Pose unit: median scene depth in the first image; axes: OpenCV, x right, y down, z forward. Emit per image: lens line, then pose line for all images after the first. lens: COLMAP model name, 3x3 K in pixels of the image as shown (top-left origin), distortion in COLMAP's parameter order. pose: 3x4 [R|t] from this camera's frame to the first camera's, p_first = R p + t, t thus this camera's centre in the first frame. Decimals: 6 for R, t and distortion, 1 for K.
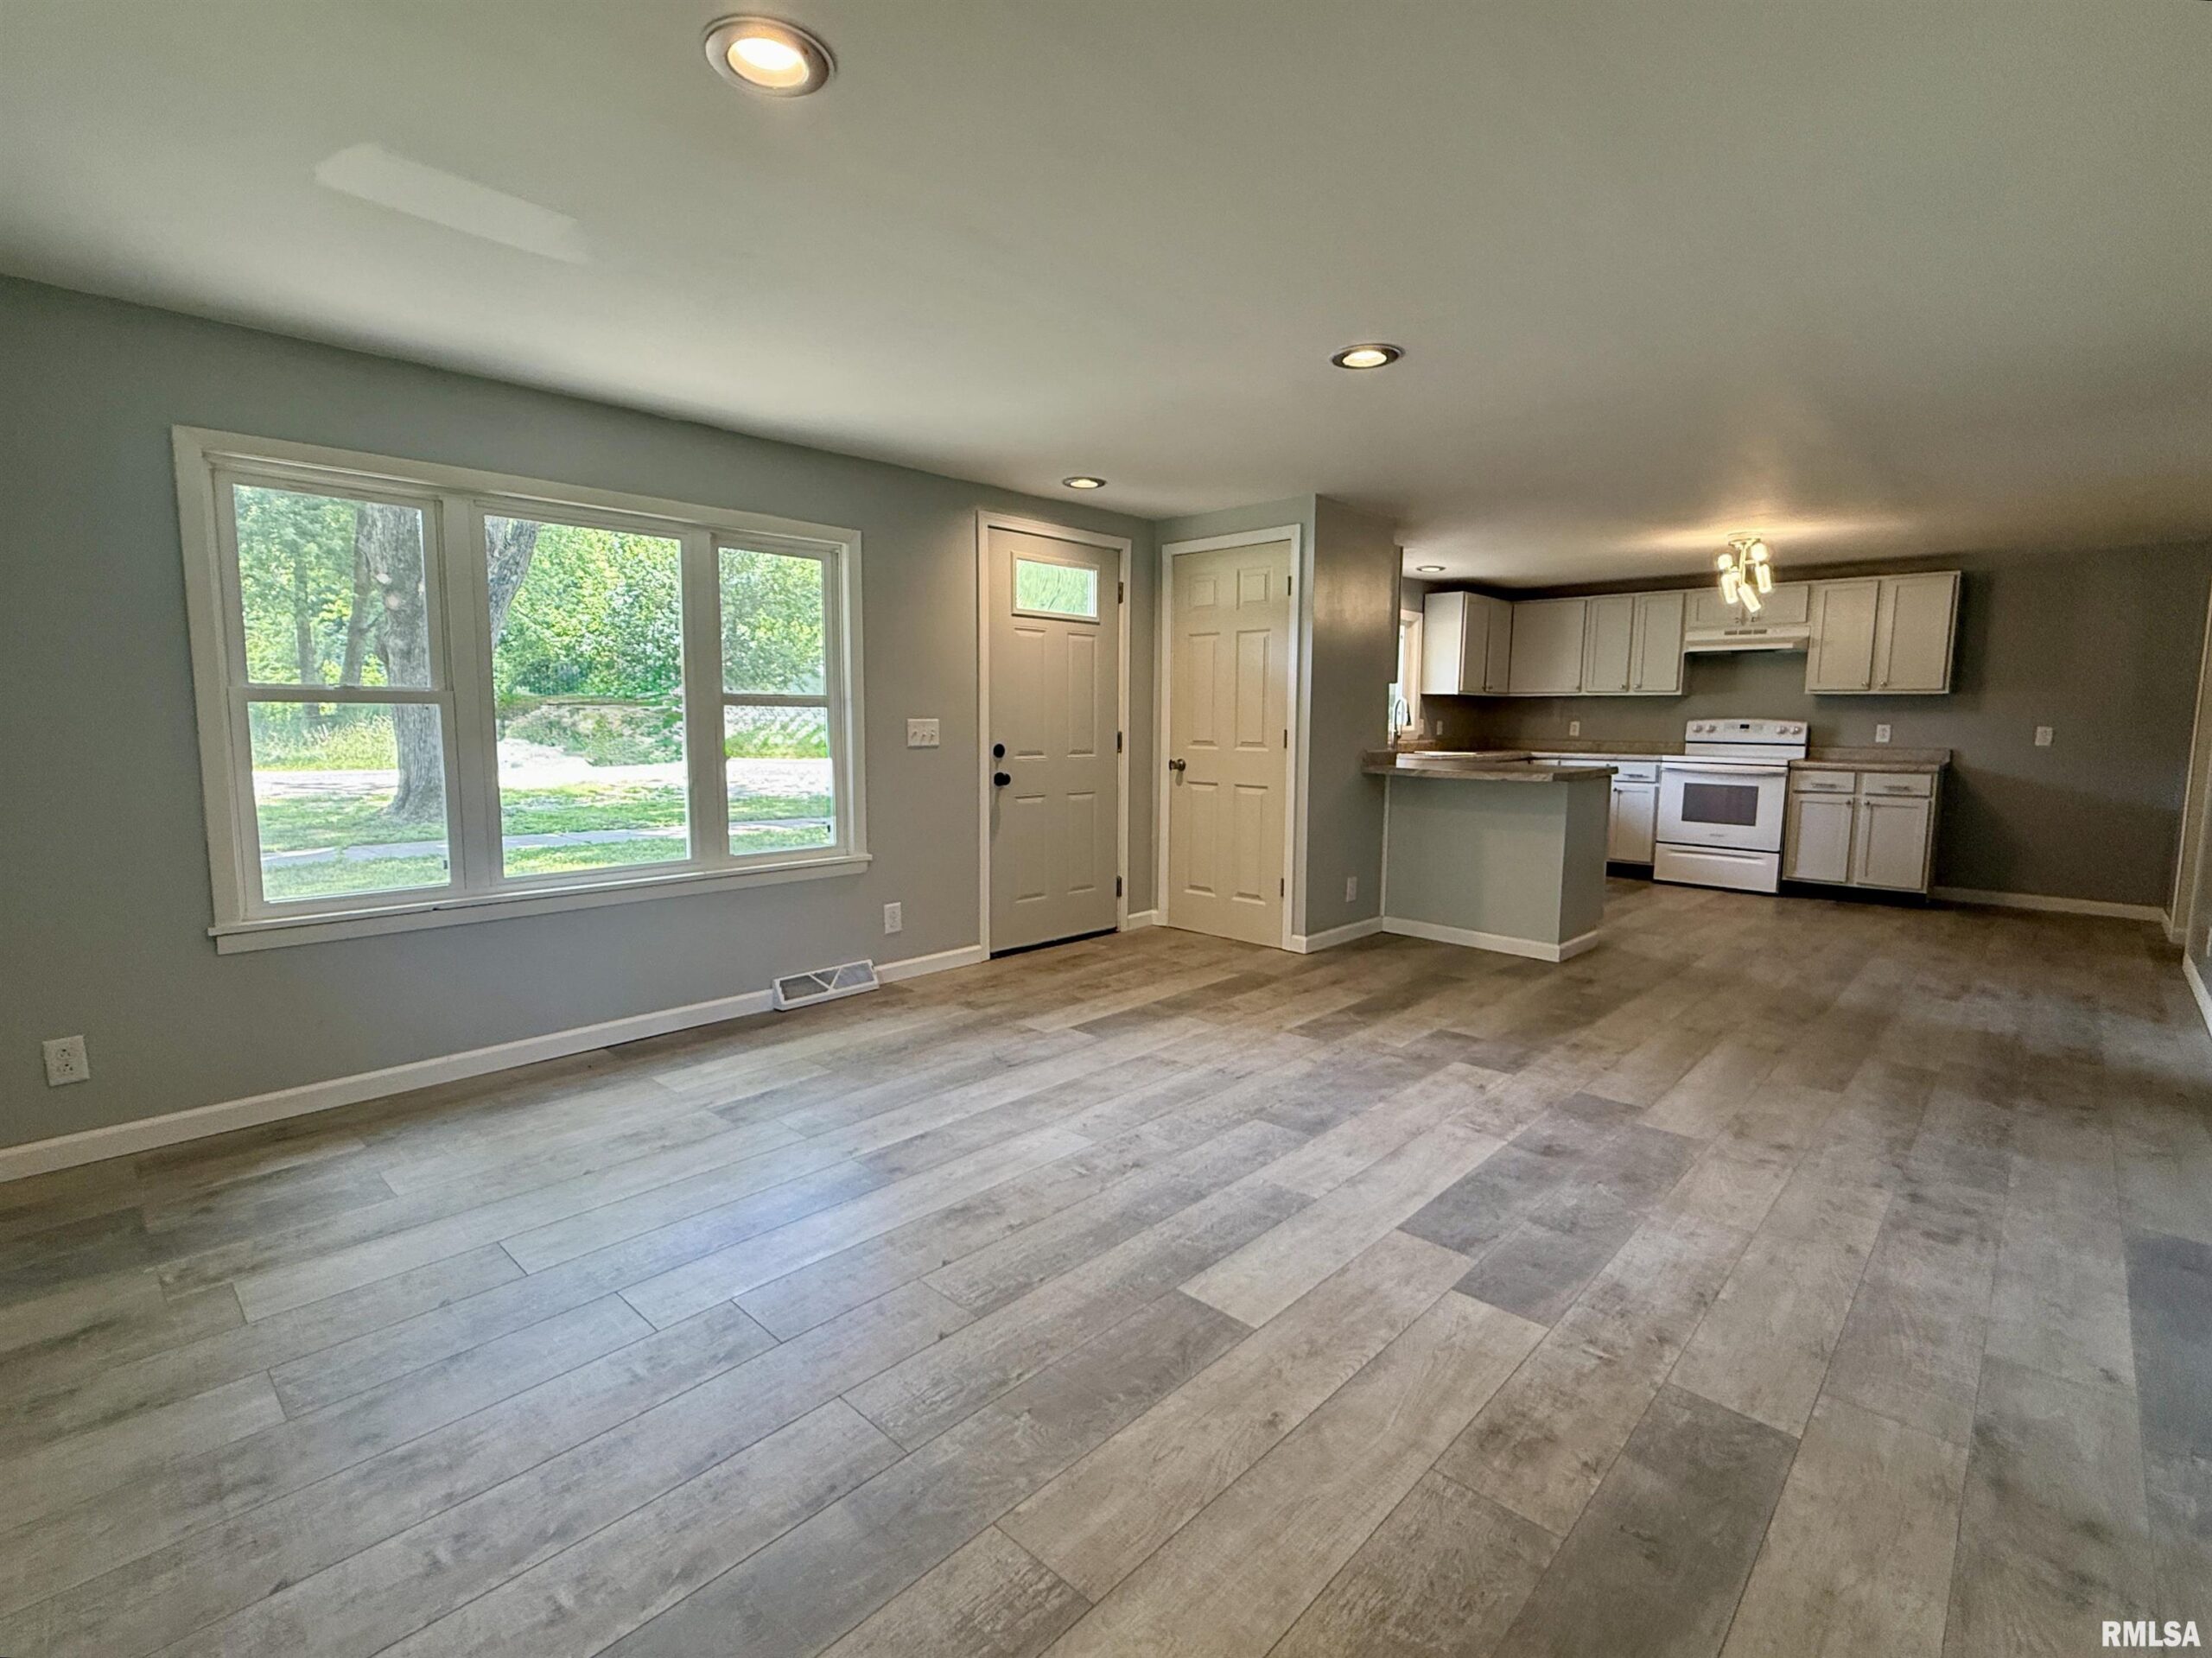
lens RADIAL K [[985.2, 0, 1123.7], [0, 985.2, 835.5], [0, 0, 1]] dist [0.002588, -0.000078]
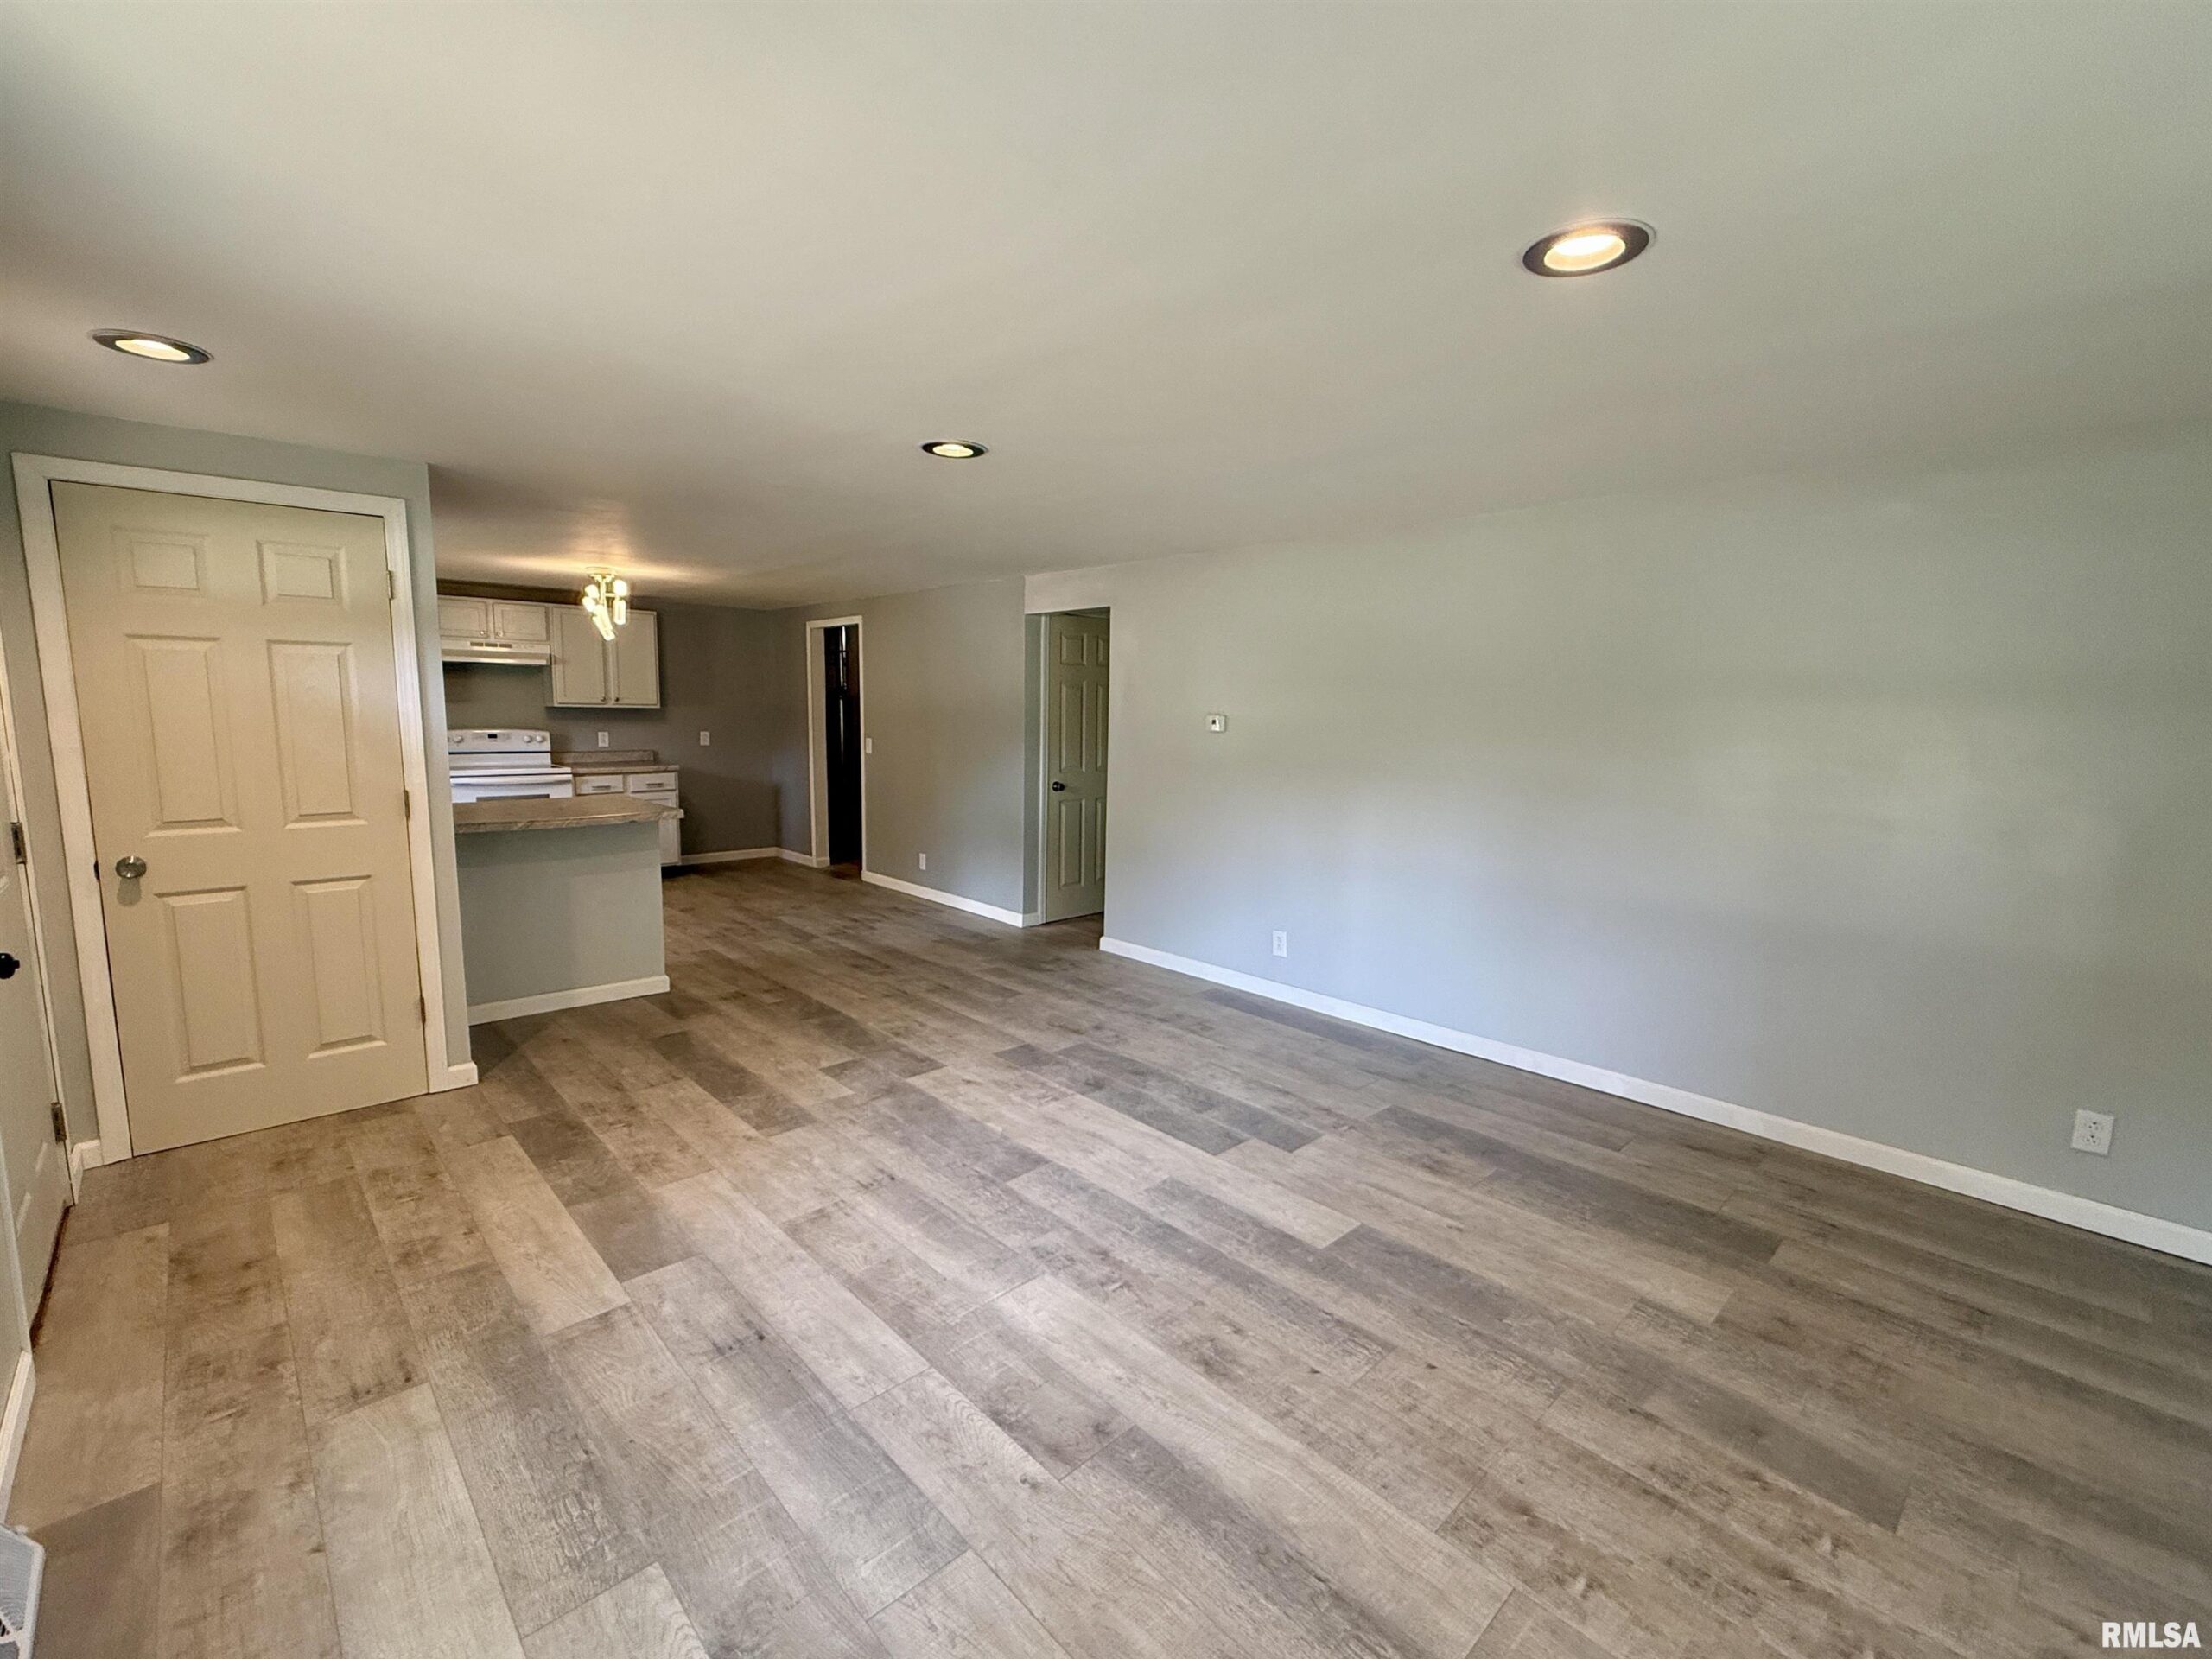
lens RADIAL K [[985.2, 0, 1054.0], [0, 985.2, 823.7], [0, 0, 1]] dist [0.002588, -0.000078]
pose [[0.102070, -0.130567, 0.986171, -0.652355], [0.109561, 0.986794, 0.119310, -0.157266], [-0.988725, 0.095868, 0.115027, 0.627942]]
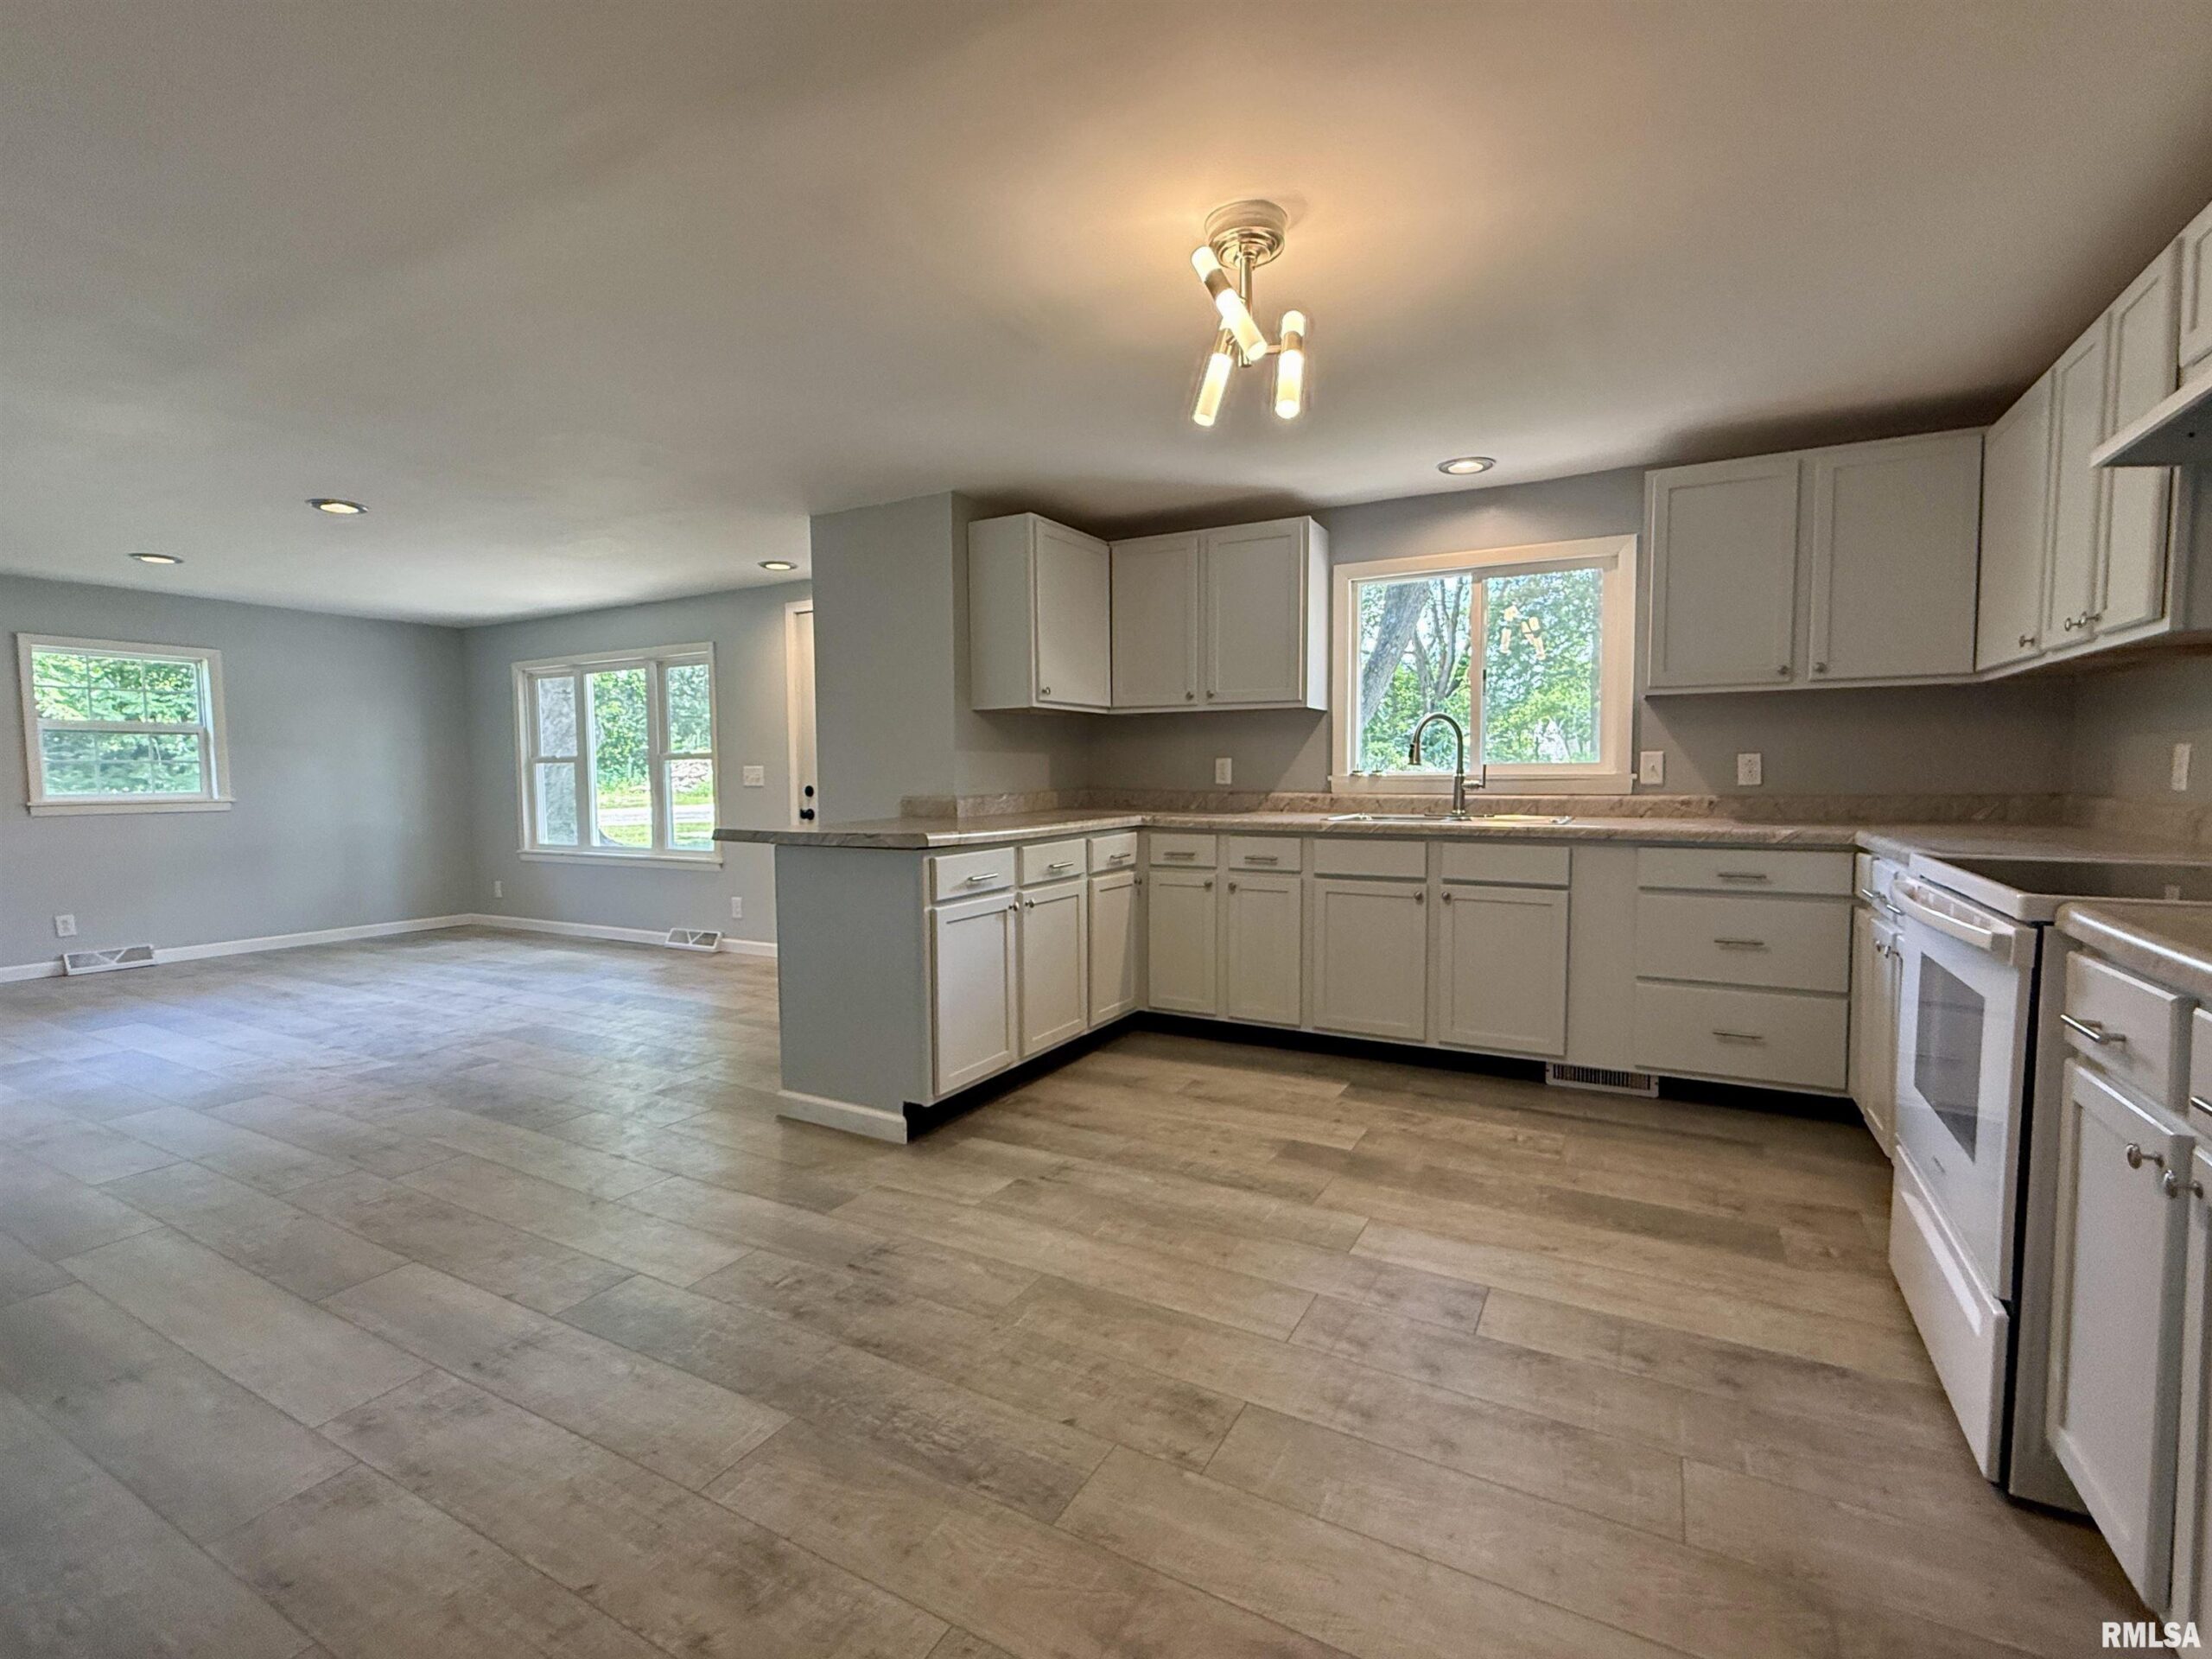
lens RADIAL K [[985.2, 0, 1093.5], [0, 985.2, 838.3], [0, 0, 1]] dist [0.002588, -0.000078]
pose [[0.254729, 0.057781, -0.965285, 1.493544], [-0.104173, 0.994044, 0.032013, -0.135626], [0.961385, 0.092402, 0.259231, 1.339553]]
